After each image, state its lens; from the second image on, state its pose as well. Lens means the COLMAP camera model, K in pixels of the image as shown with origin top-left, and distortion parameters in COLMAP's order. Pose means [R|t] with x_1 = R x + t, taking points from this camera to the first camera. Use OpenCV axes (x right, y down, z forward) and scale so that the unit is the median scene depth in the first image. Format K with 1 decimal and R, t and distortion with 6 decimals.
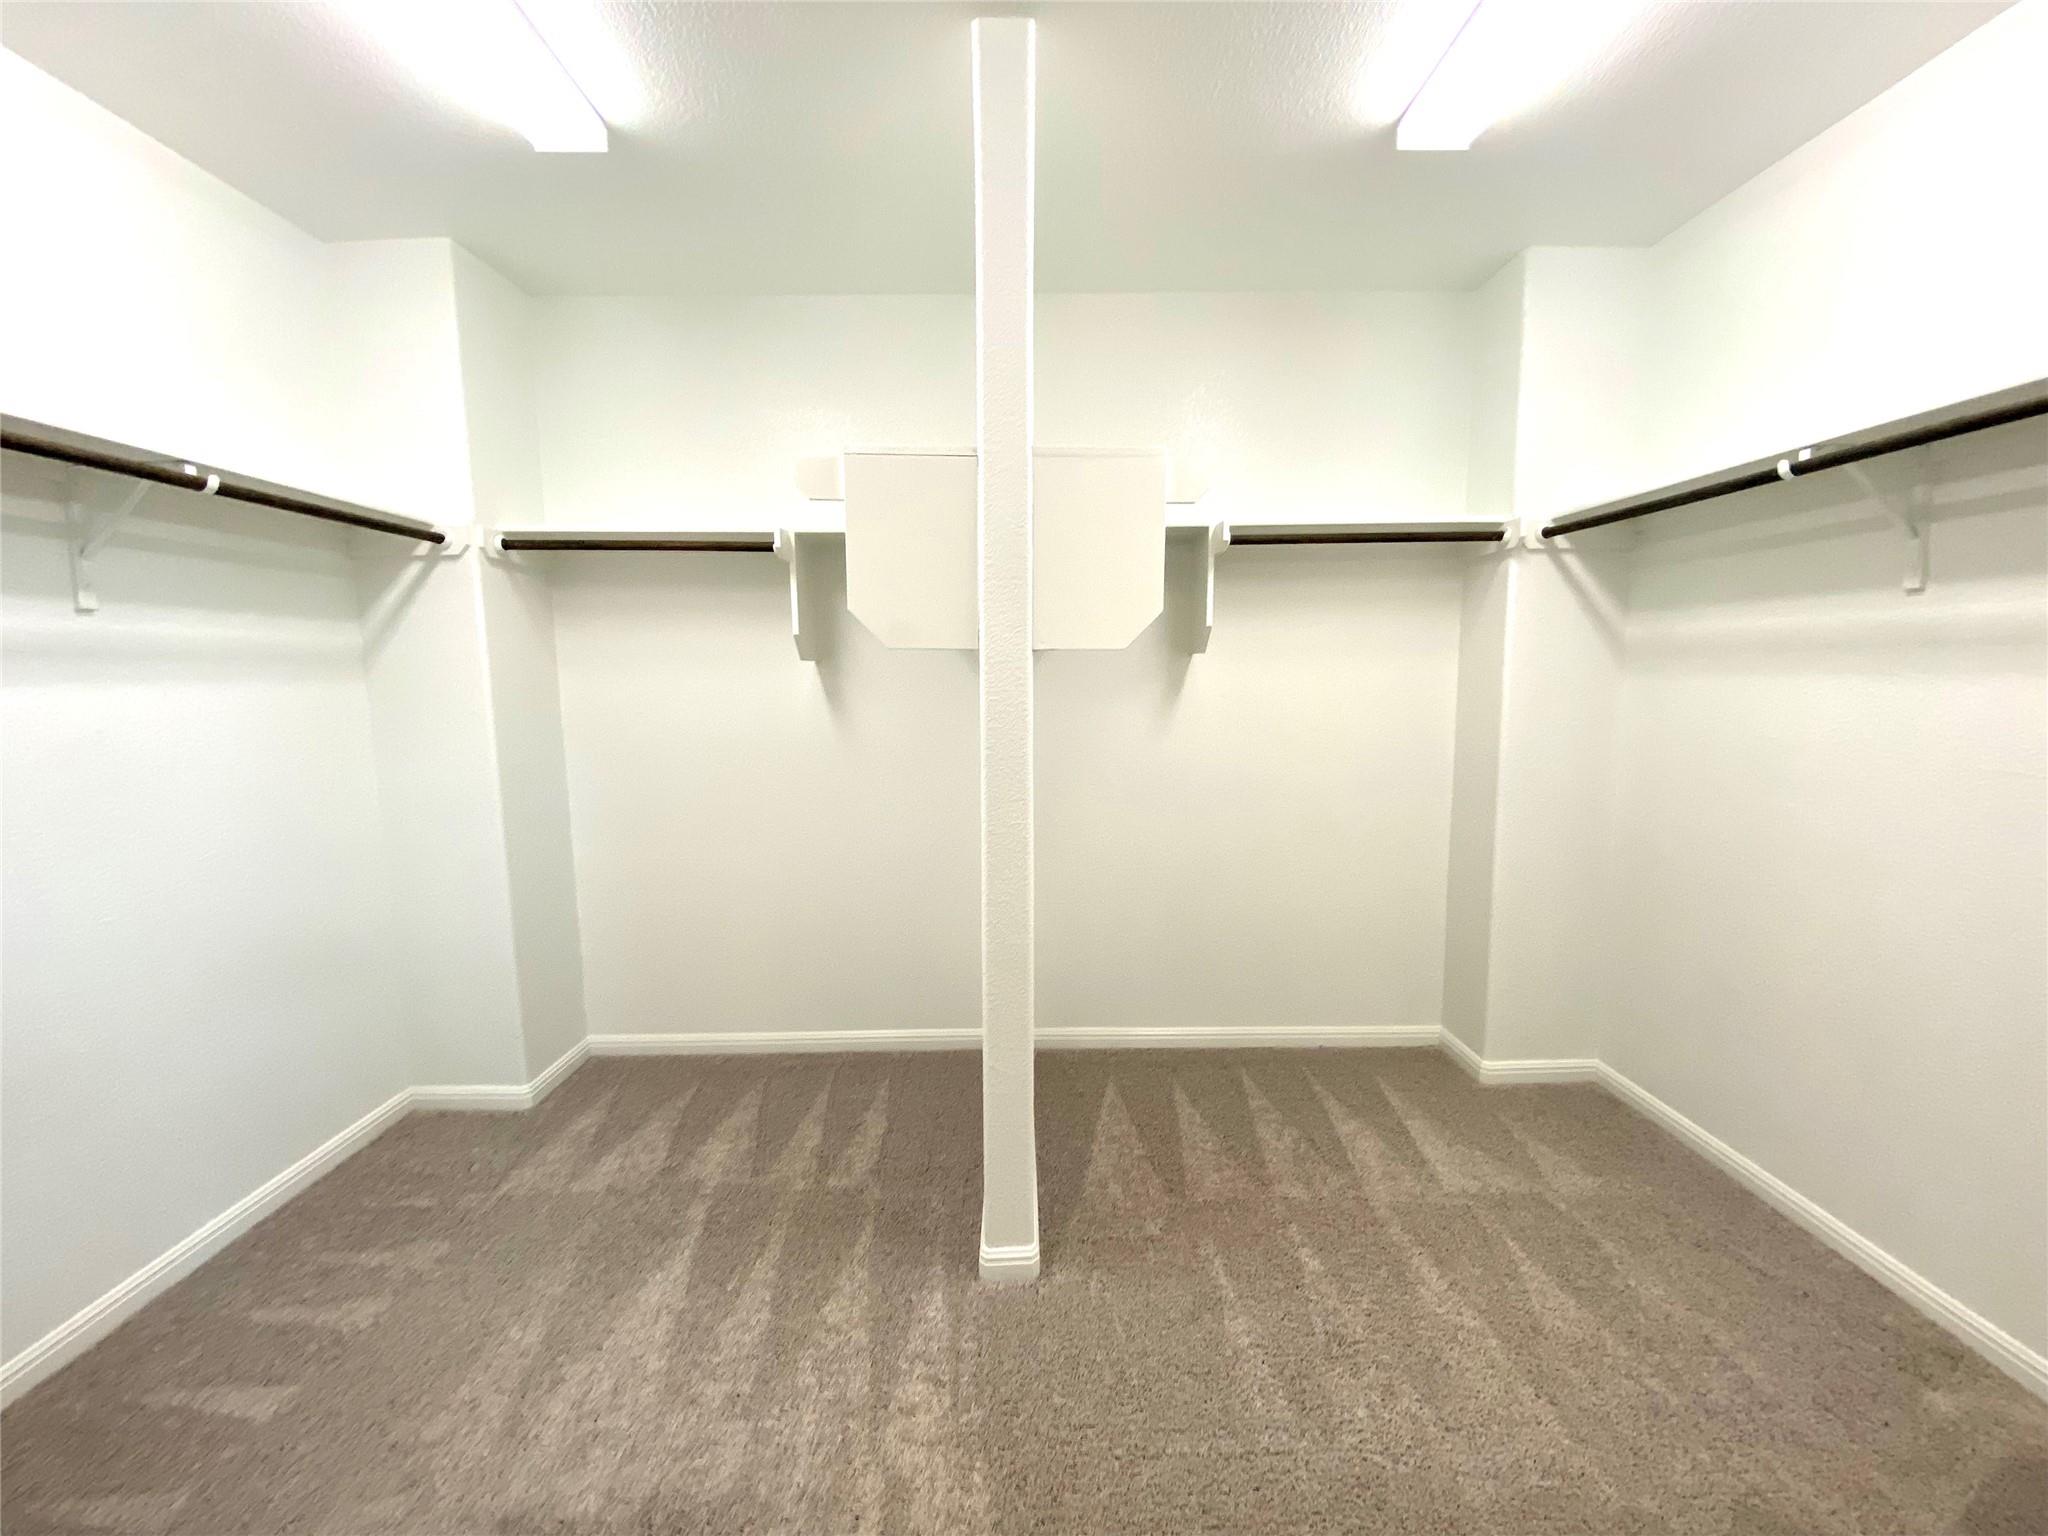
lens RADIAL K [[836.0, 0, 1023.8], [0, 836.0, 770.7], [0, 0, 1]] dist [0.000069, -0.010348]
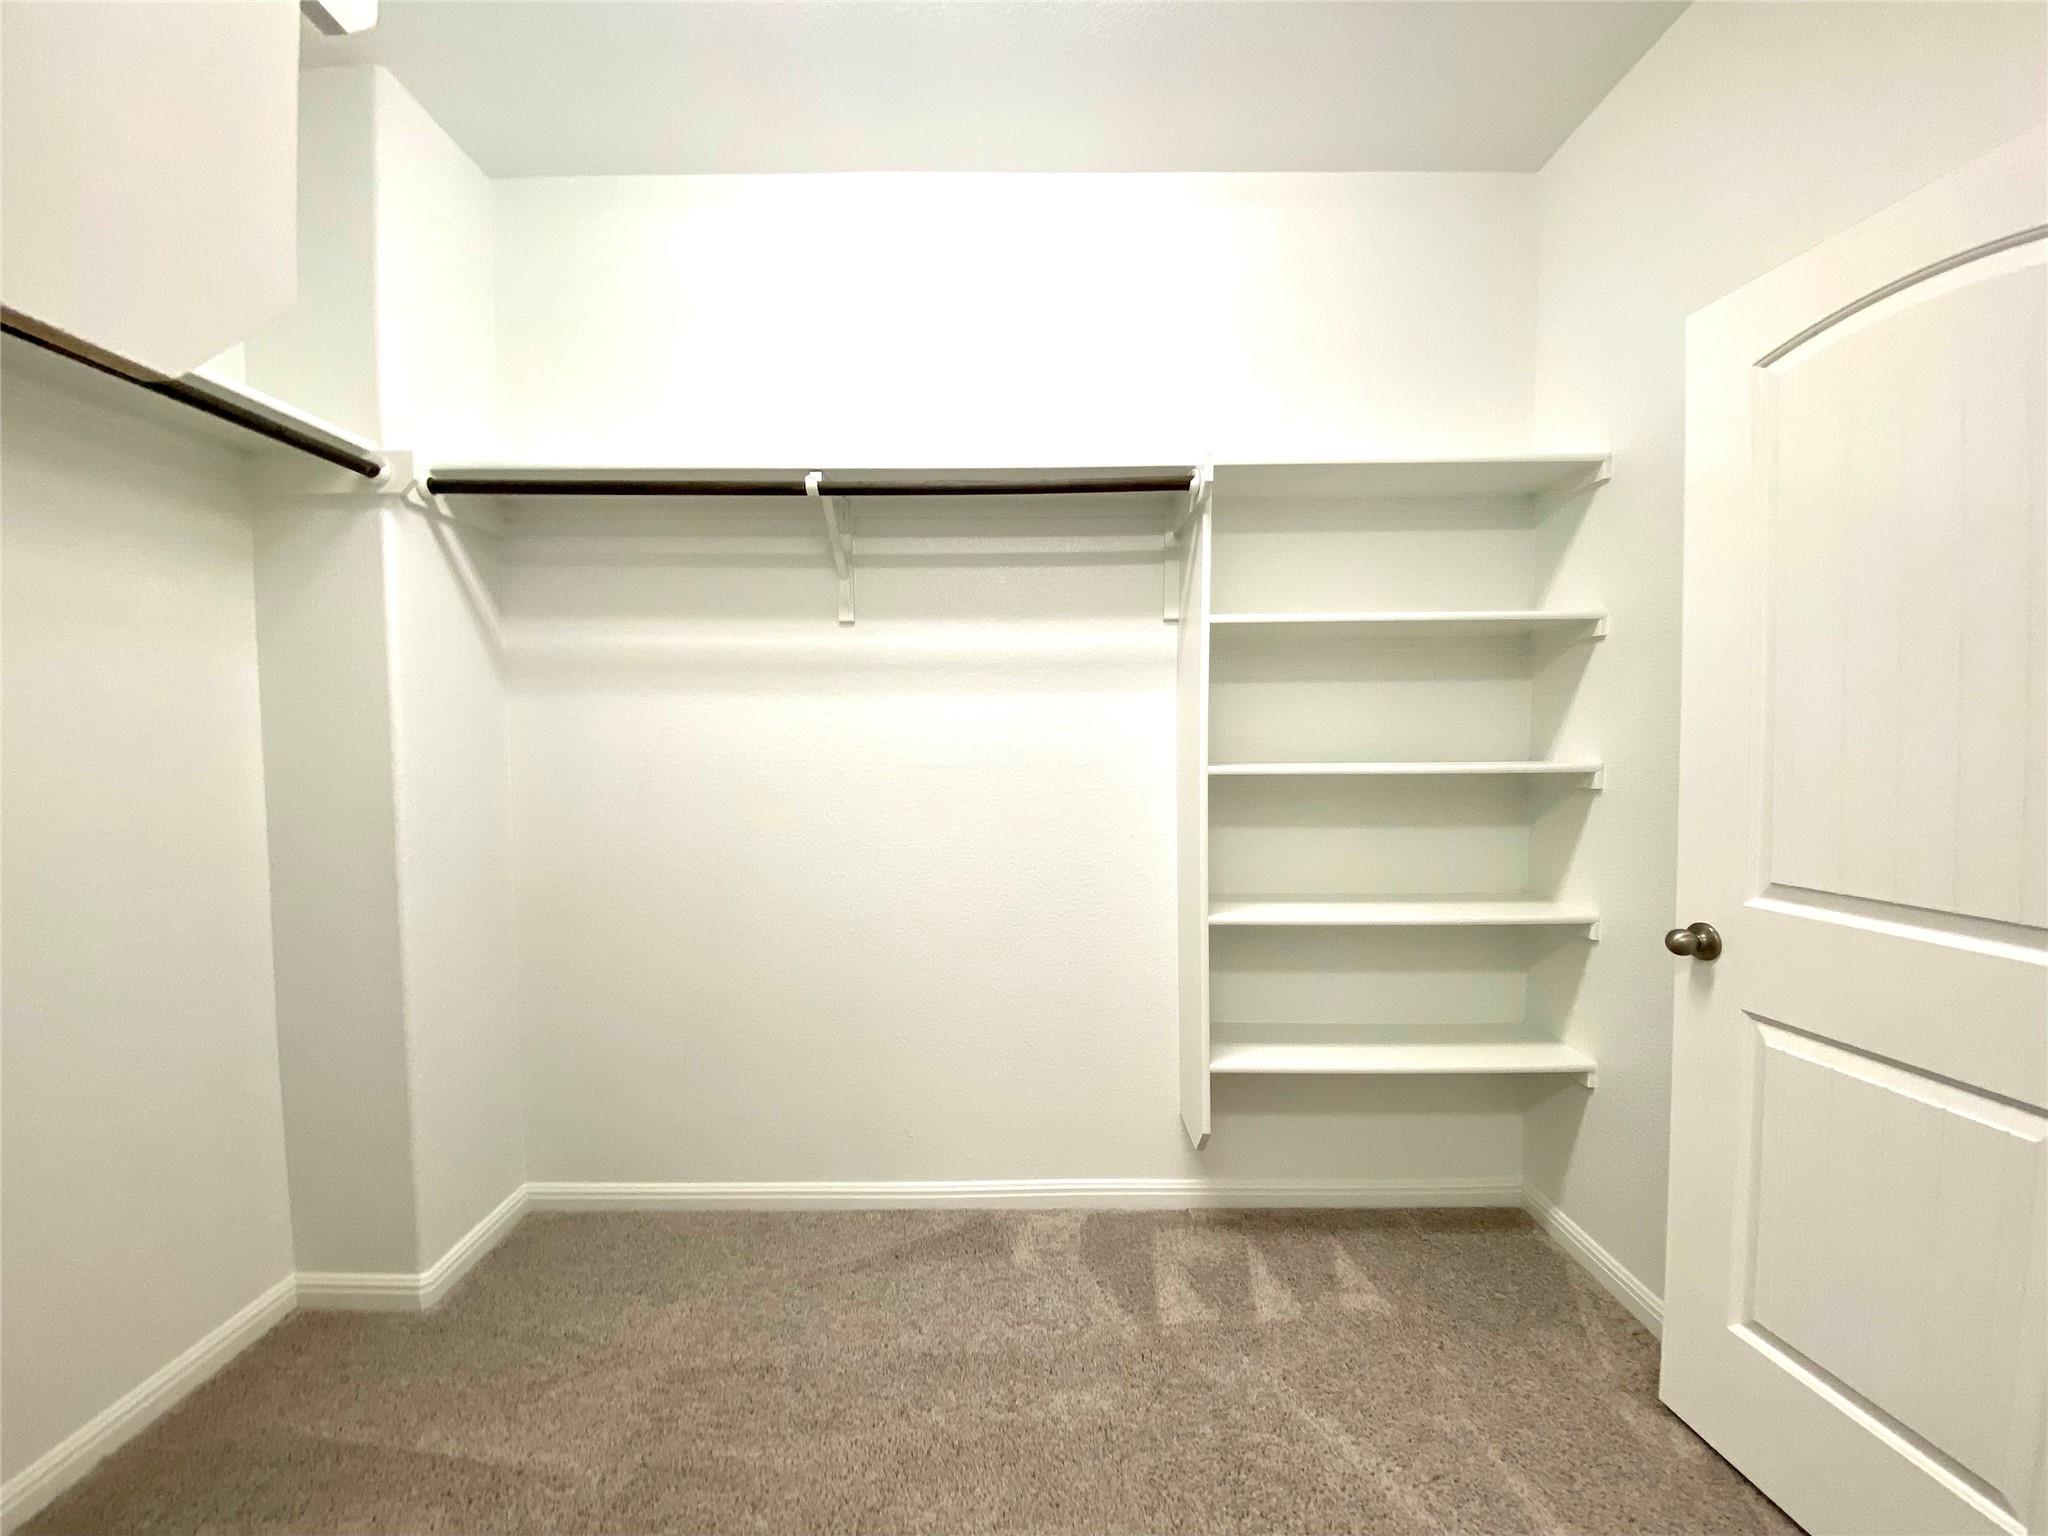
lens RADIAL K [[836.0, 0, 1038.7], [0, 836.0, 779.8], [0, 0, 1]] dist [0.000069, -0.010348]
pose [[-0.002607, -0.043831, 0.999036, -0.086895], [0.112156, 0.992723, 0.043847, -0.011367], [-0.993687, 0.112162, 0.002328, 0.508605]]
